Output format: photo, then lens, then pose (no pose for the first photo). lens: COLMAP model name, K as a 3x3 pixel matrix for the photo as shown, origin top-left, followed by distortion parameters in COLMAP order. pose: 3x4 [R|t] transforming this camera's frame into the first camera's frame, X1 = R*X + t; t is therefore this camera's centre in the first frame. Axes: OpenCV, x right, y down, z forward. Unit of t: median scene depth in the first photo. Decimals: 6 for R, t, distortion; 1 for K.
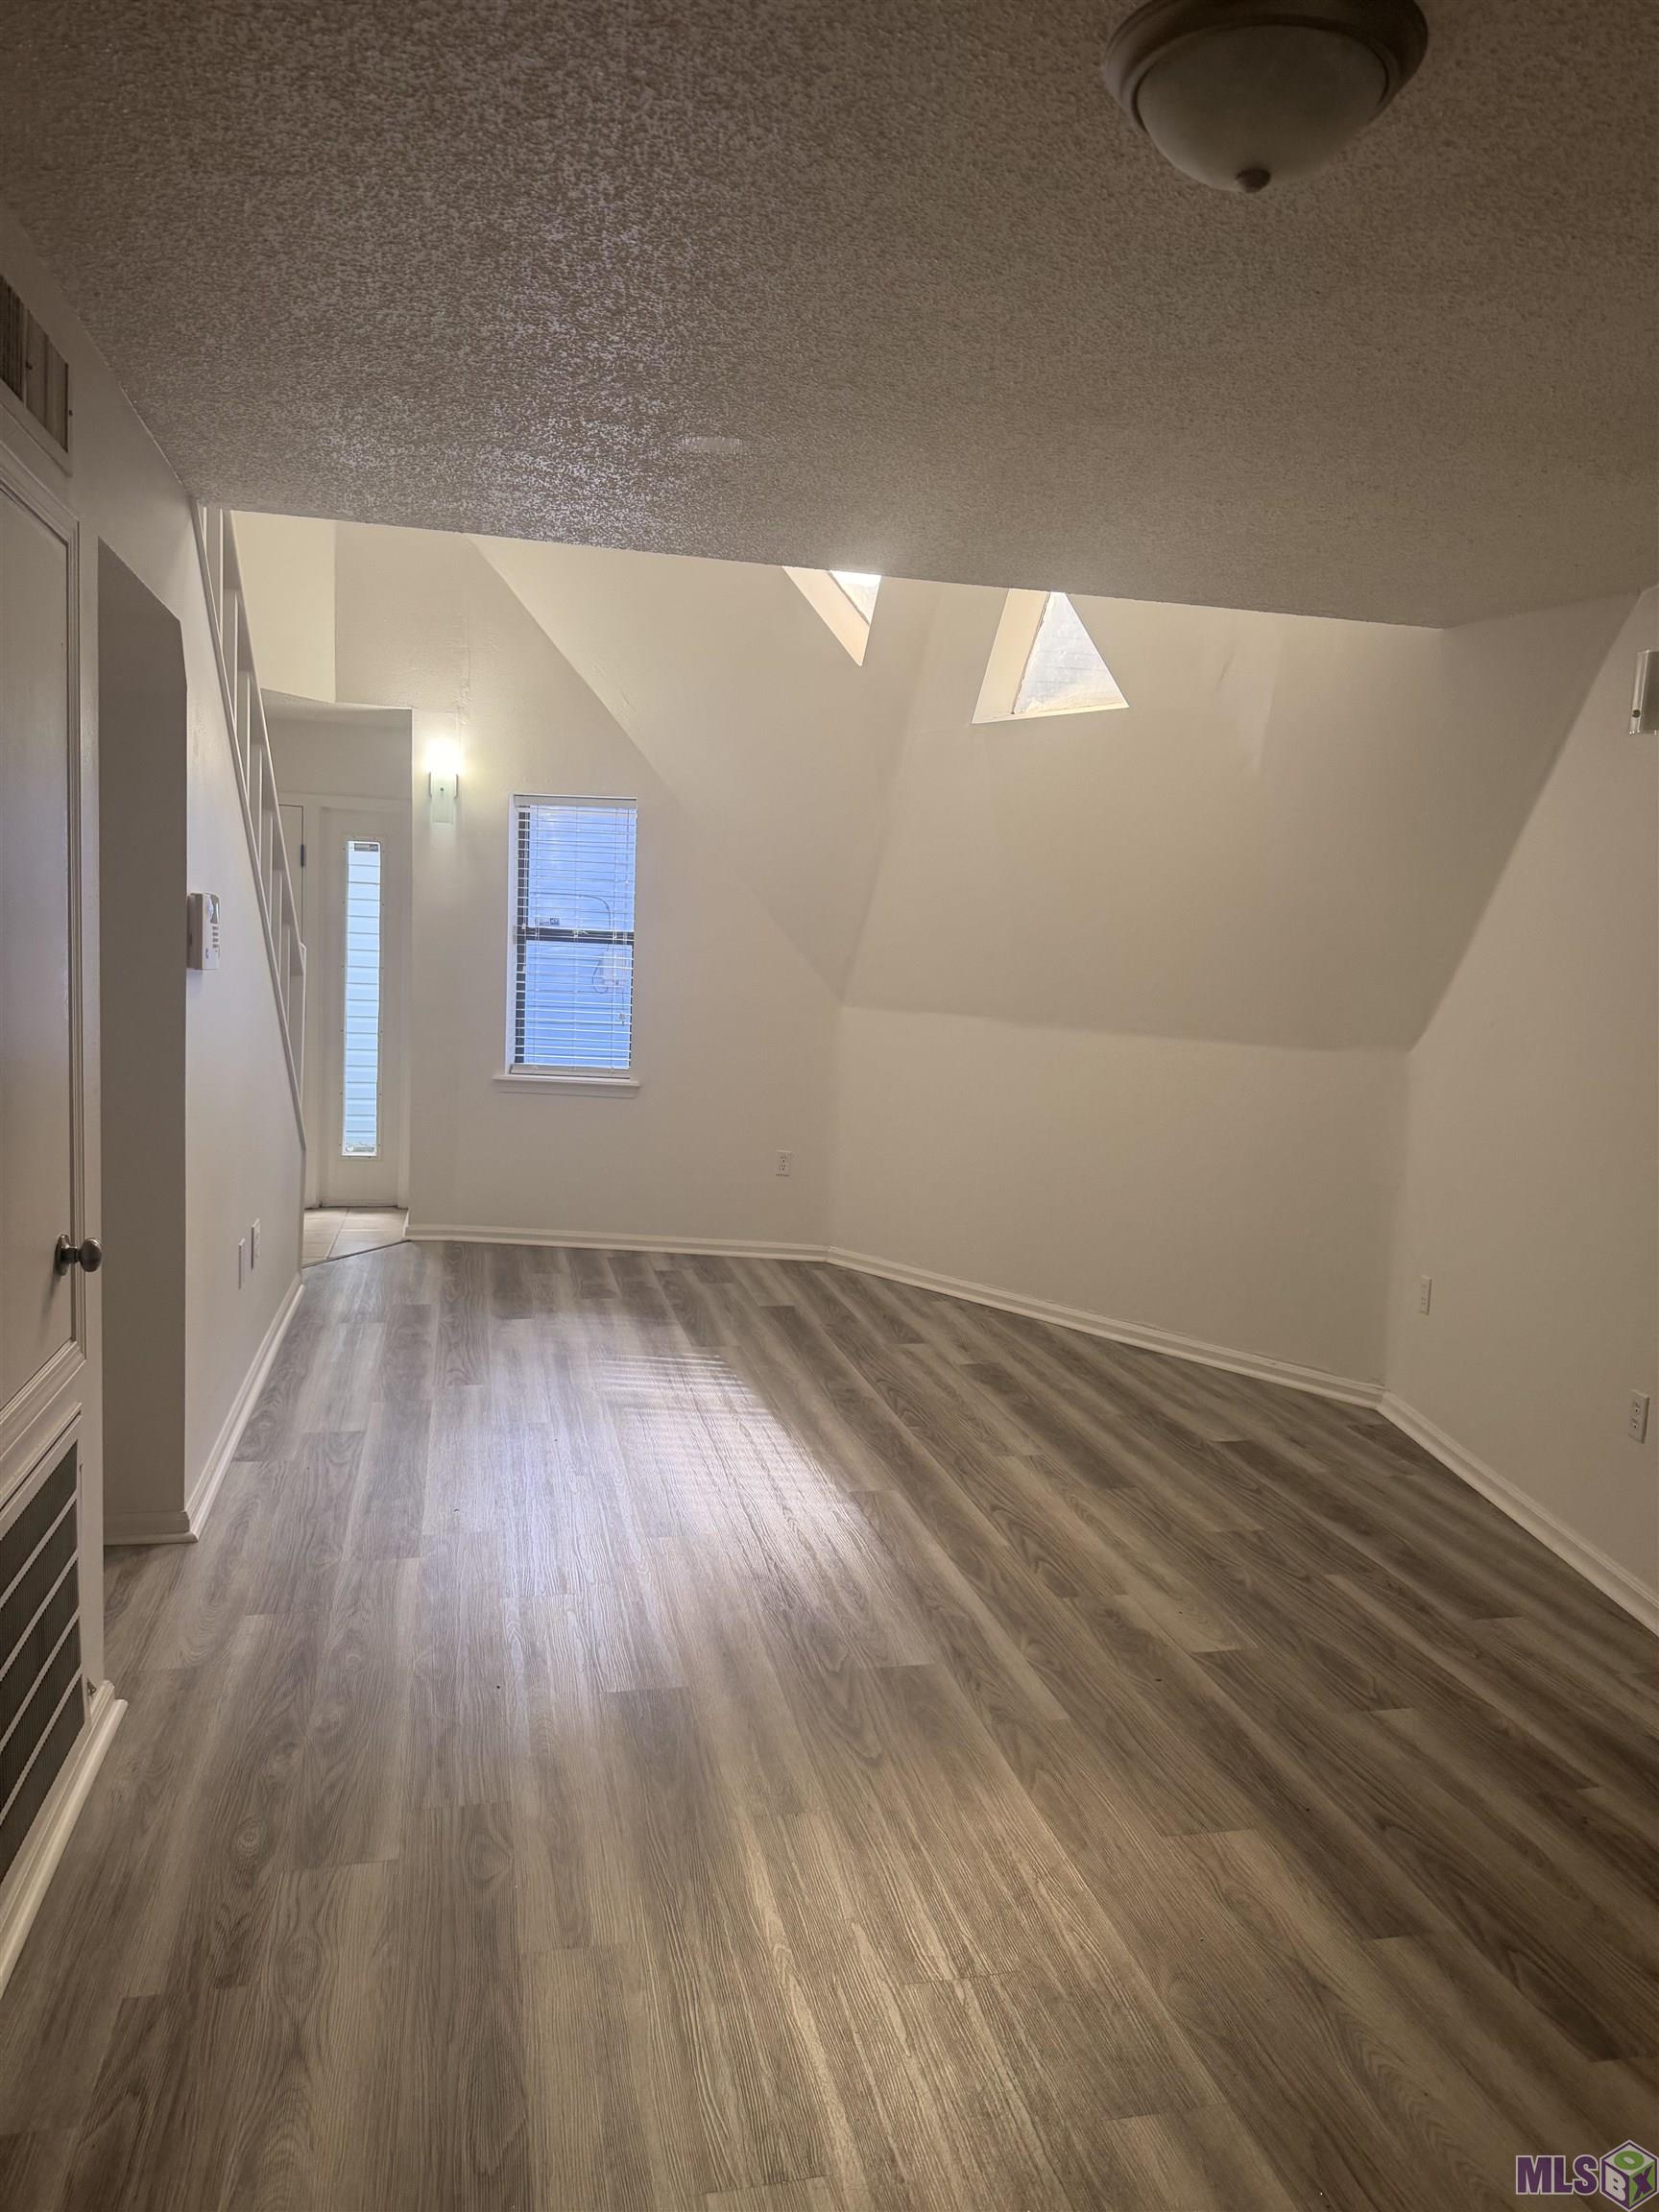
lens RADIAL K [[1540.2, 0, 829.5], [0, 1540.2, 1106.0], [0, 0, 1]] dist [0.146864, -0.163696]
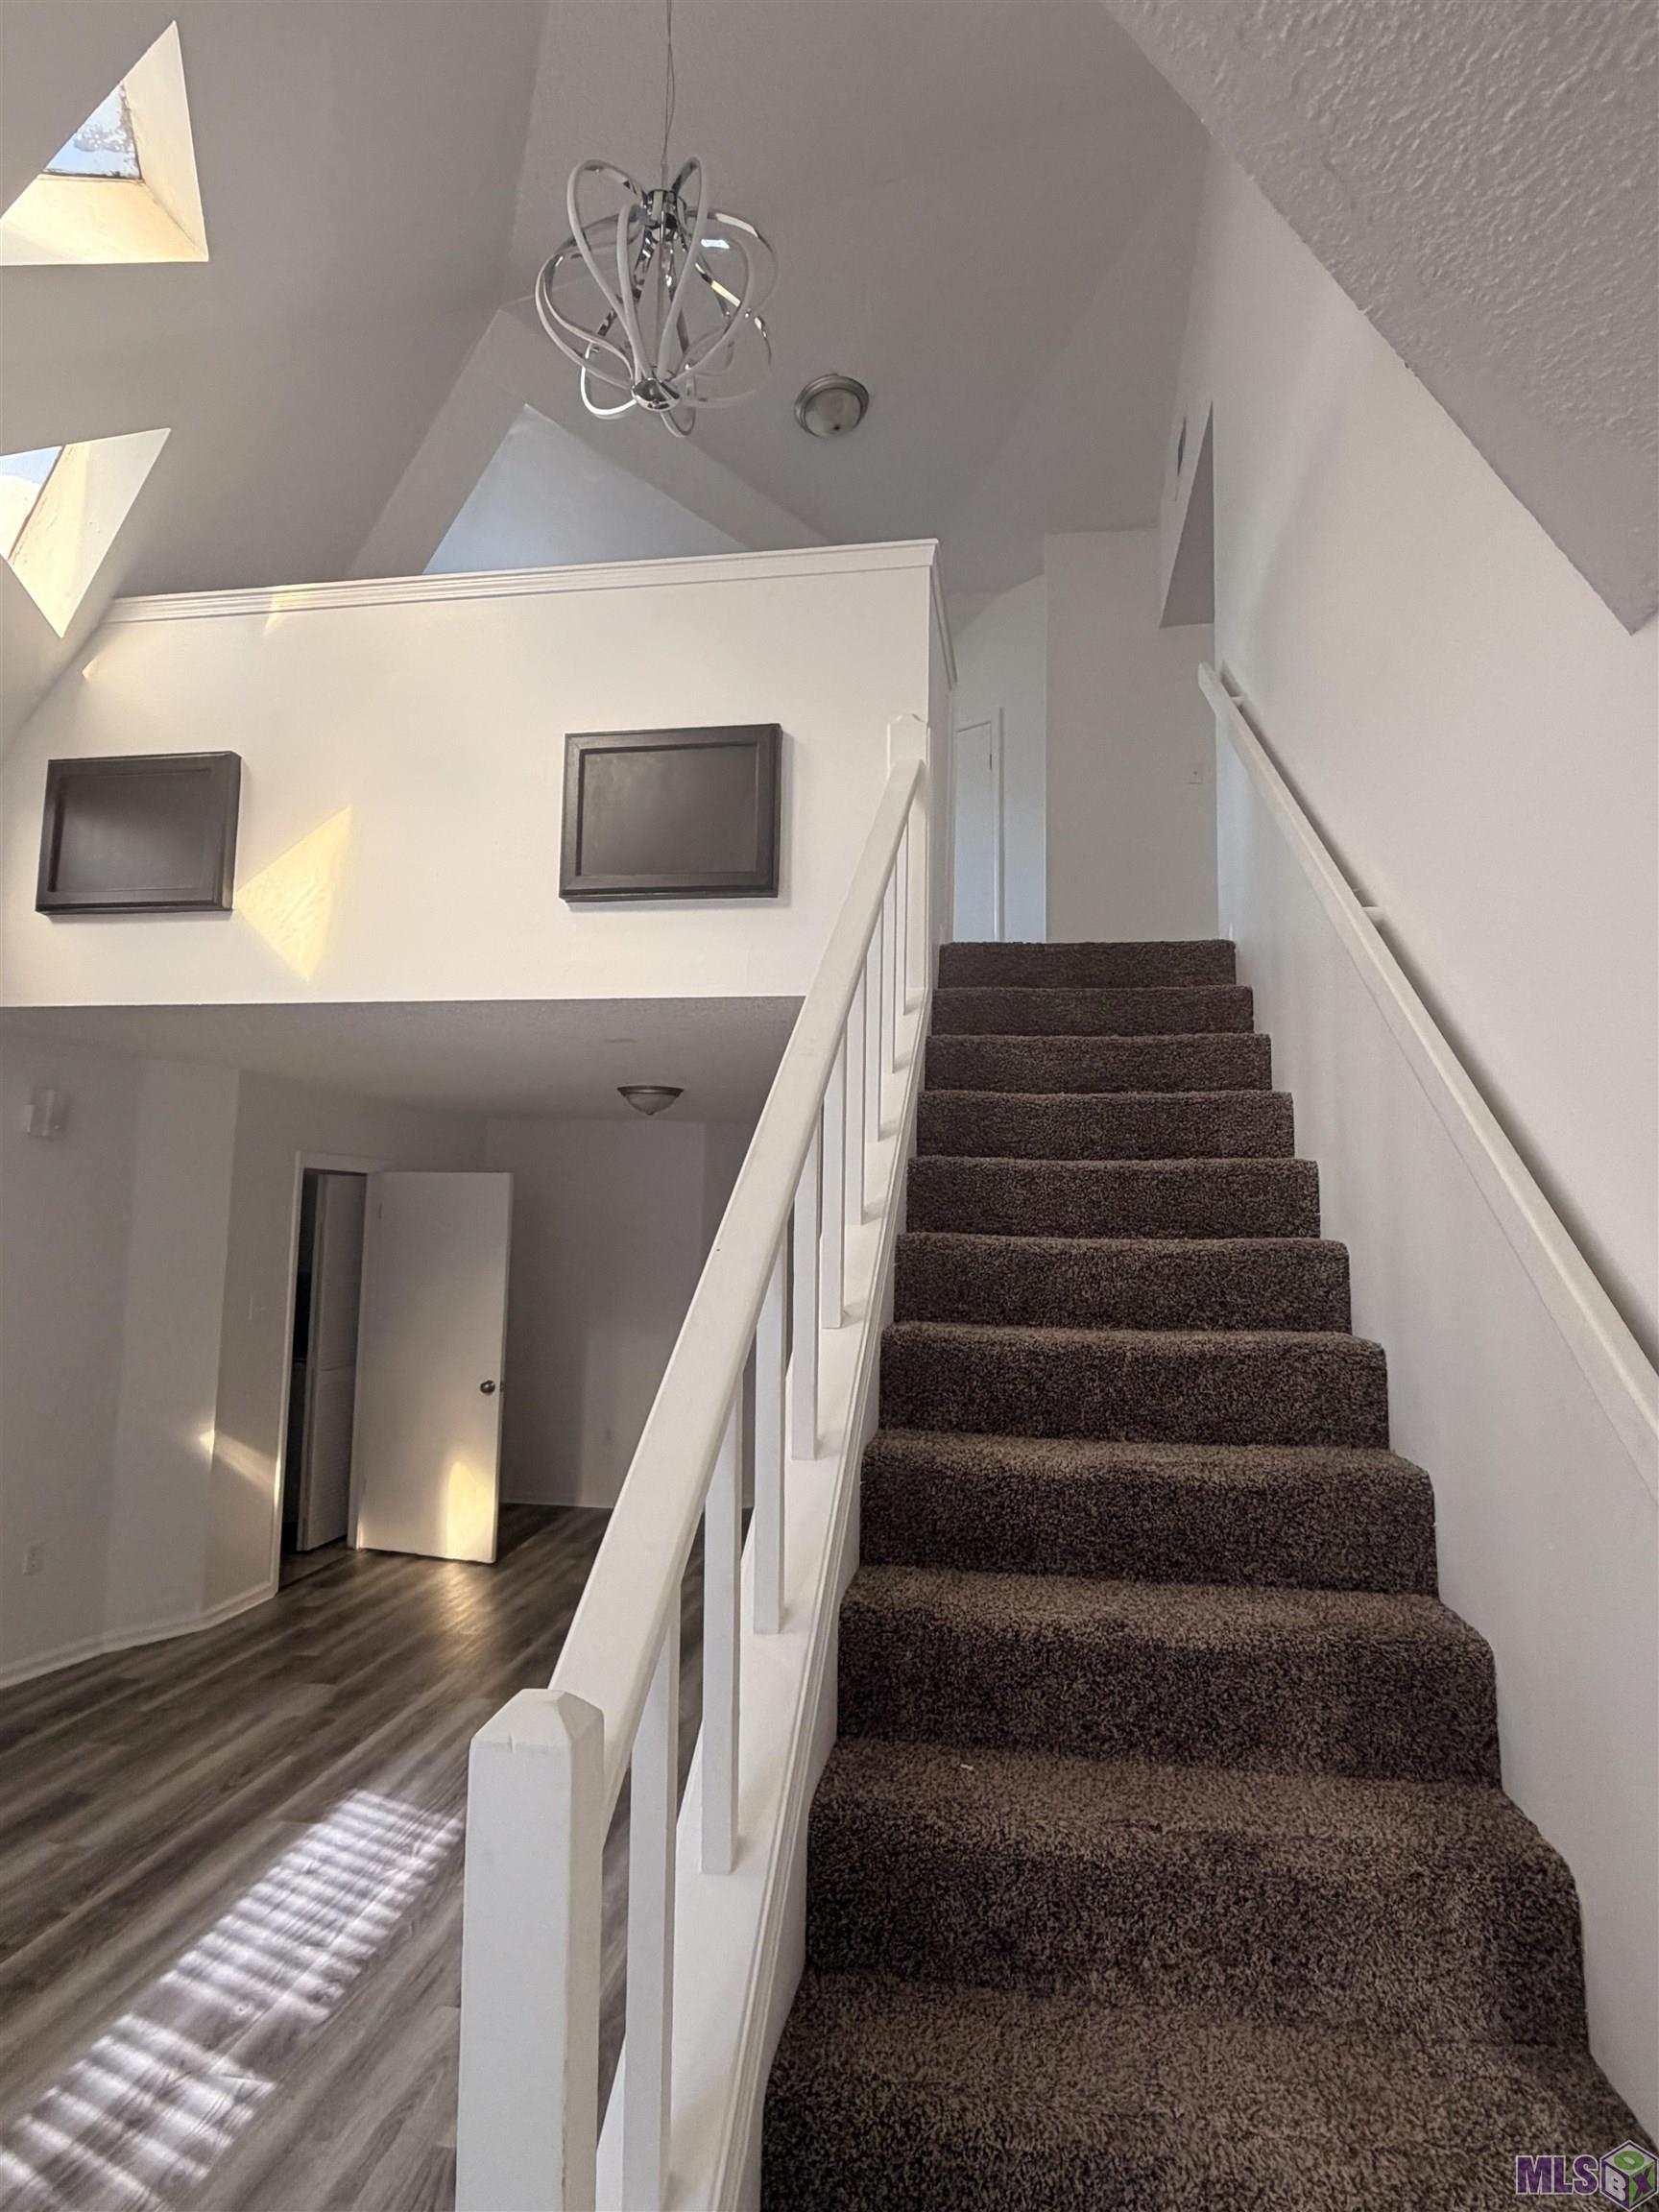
lens RADIAL K [[1226.0, 0, 832.7], [0, 1226.0, 1101.5], [0, 0, 1]] dist [0.001050, -0.002596]
pose [[-0.926992, -0.018708, 0.374615, -0.683556], [-0.015509, 0.999813, 0.011555, -0.288275], [-0.374761, 0.004901, -0.927108, 1.774377]]
